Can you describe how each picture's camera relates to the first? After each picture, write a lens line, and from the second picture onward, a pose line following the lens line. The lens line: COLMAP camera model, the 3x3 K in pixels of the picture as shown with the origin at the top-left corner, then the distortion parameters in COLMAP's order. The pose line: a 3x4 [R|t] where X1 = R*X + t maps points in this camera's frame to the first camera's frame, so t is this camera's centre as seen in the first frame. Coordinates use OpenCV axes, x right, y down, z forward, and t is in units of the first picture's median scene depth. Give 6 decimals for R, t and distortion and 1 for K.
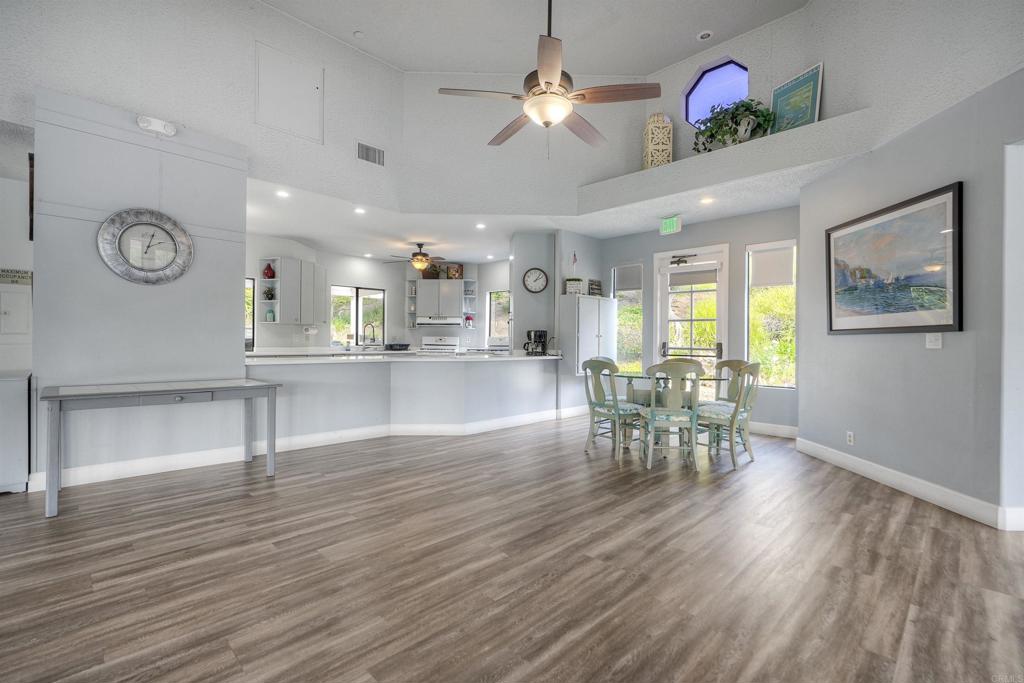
lens RADIAL K [[469.7, 0, 512.7], [0, 469.7, 339.9], [0, 0, 1]] dist [-0.003528, -0.000321]
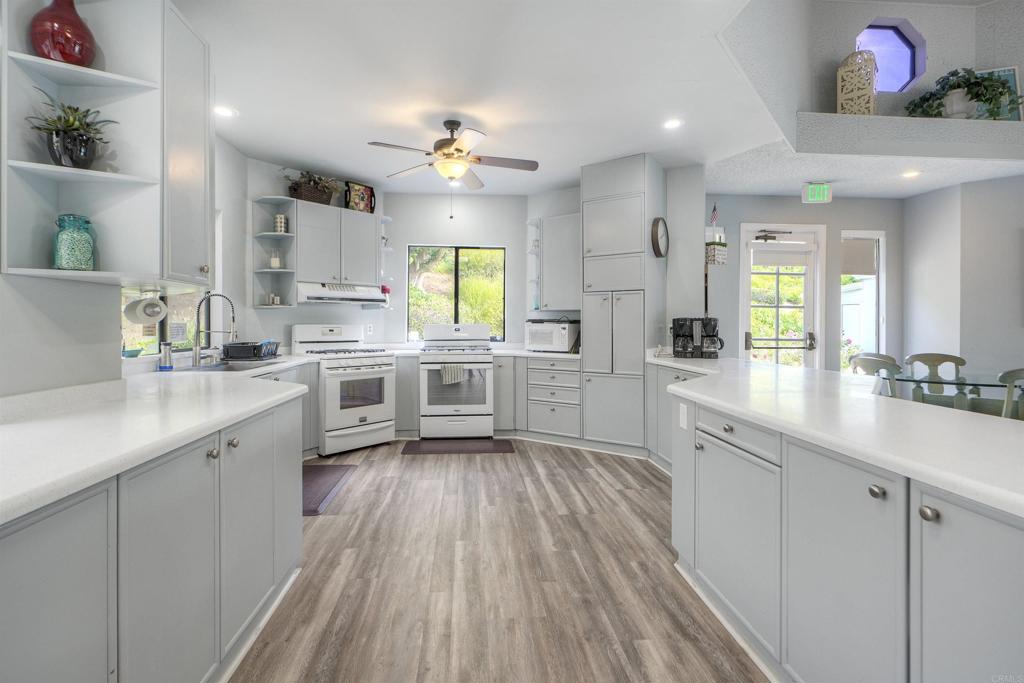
lens RADIAL K [[513.6, 0, 512.0], [0, 513.6, 337.6], [0, 0, 1]] dist [-0.000250, 0.001056]
pose [[0.649820, -0.019333, 0.759843, -0.639637], [0.001736, 0.999712, 0.023951, -0.008333], [-0.760086, -0.014245, 0.649666, 0.726744]]
